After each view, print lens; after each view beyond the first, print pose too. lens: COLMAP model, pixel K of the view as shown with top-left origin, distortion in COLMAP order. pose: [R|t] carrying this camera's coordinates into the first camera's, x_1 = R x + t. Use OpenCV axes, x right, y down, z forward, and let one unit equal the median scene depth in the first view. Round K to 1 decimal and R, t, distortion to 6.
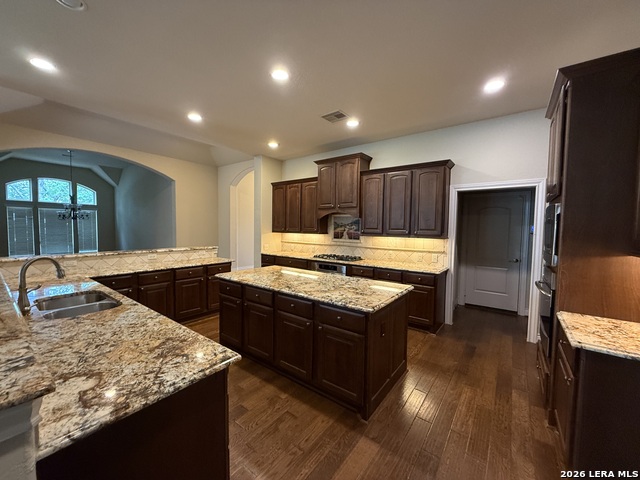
lens RADIAL K [[258.8, 0, 320.1], [0, 258.8, 243.5], [0, 0, 1]] dist [-0.003310, -0.000414]
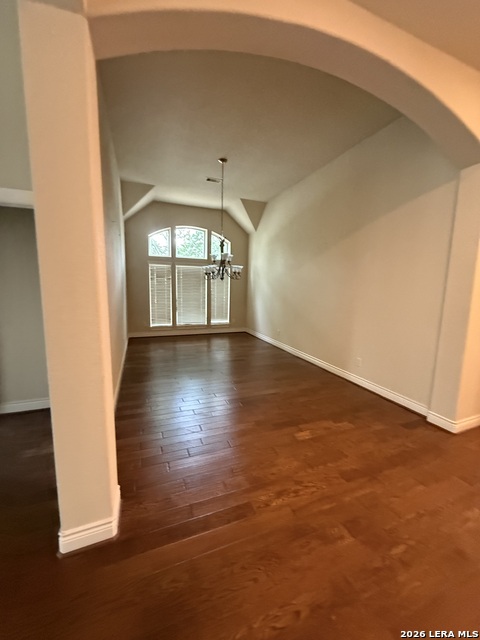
lens RADIAL K [[258.8, 0, 241.4], [0, 258.8, 317.5], [0, 0, 1]] dist [-0.003310, -0.000414]
pose [[0.839176, 0.072444, -0.539013, -0.470086], [-0.036148, 0.996327, 0.077631, -0.044926], [0.542657, -0.045662, 0.838712, 0.421822]]
